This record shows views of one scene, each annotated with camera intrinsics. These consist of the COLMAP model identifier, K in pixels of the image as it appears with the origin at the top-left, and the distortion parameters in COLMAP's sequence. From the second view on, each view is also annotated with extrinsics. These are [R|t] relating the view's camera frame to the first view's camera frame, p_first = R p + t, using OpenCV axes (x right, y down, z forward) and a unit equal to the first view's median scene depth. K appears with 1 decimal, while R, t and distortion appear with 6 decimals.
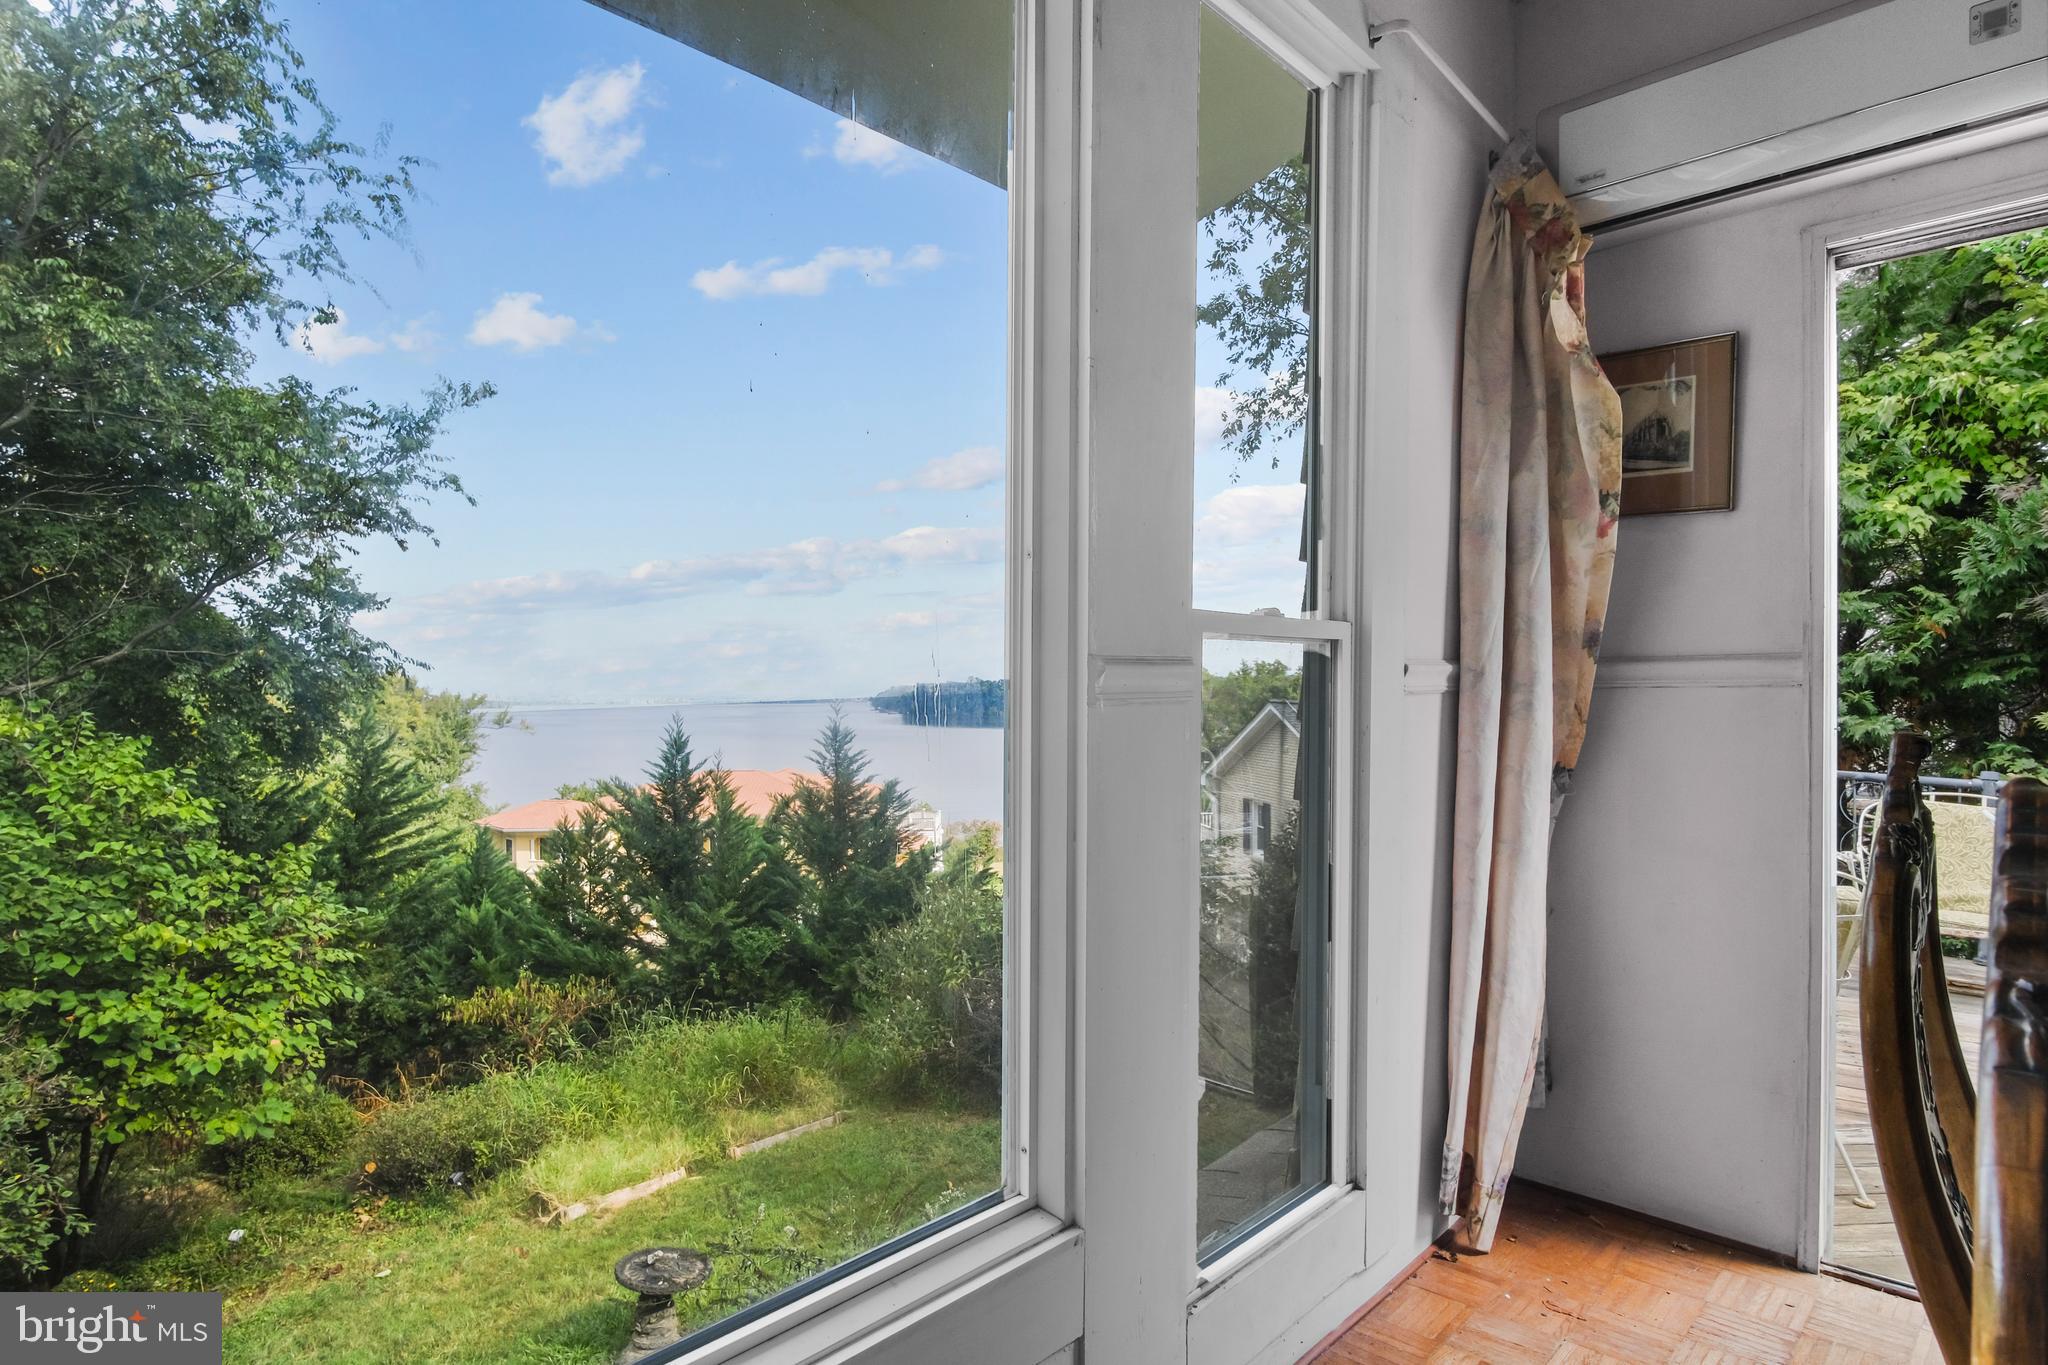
lens RADIAL K [[1132.3, 0, 1026.6], [0, 1132.3, 696.9], [0, 0, 1]] dist [-0.003472, -0.002692]
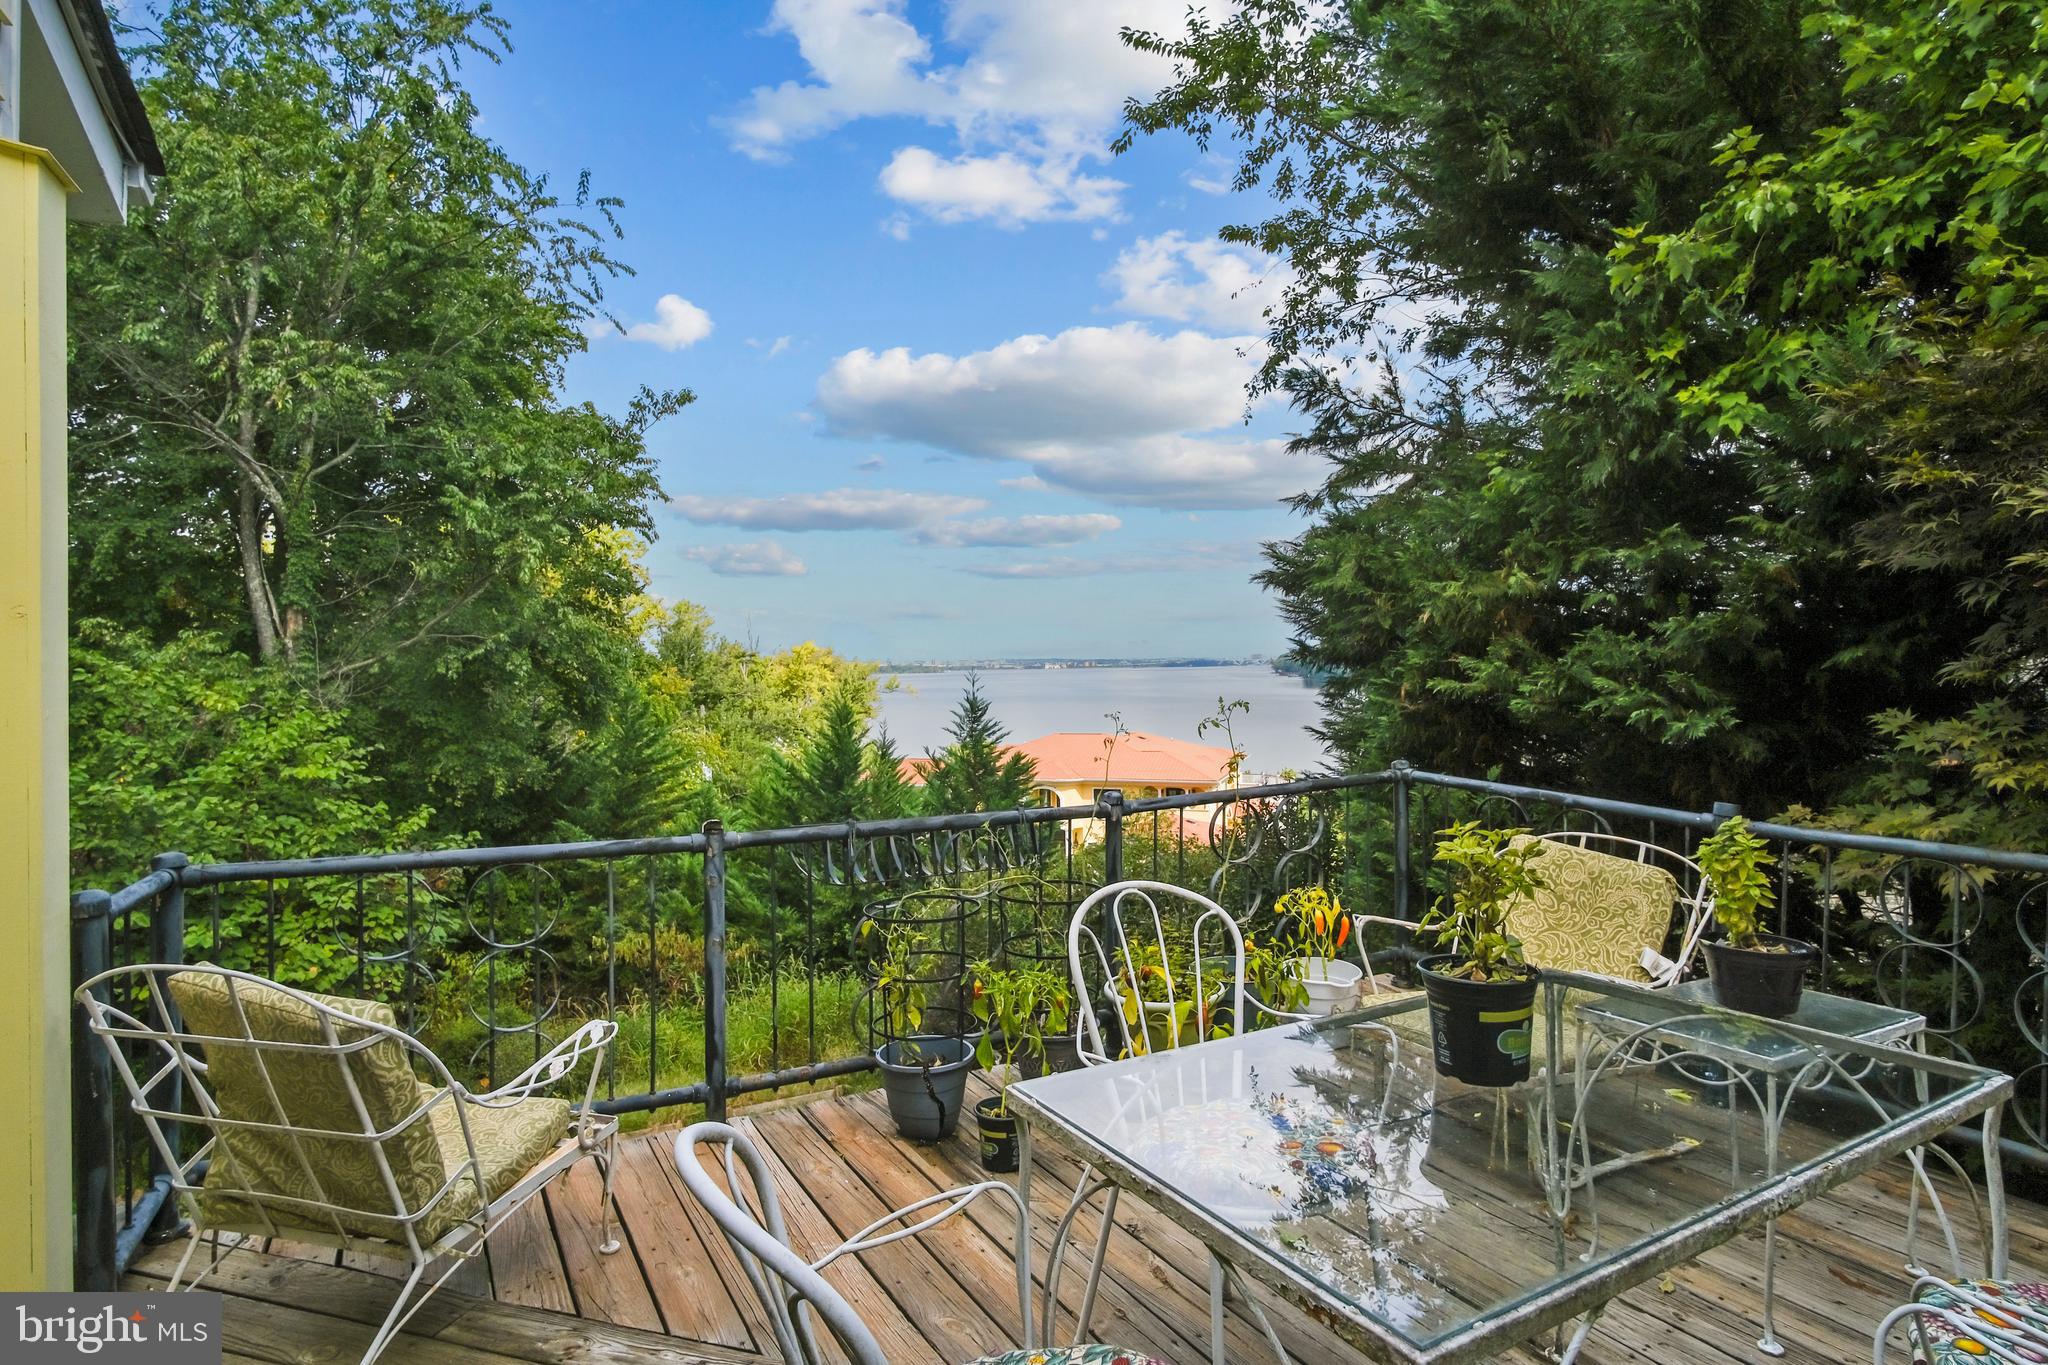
lens RADIAL K [[1120.1, 0, 1023.9], [0, 1120.1, 655.1], [0, 0, 1]] dist [0.030884, -0.000427]
pose [[0.933635, -0.011832, -0.358031, 0.334434], [0.010524, 0.999929, -0.005601, -0.009548], [0.358072, 0.001462, 0.933693, 0.112504]]
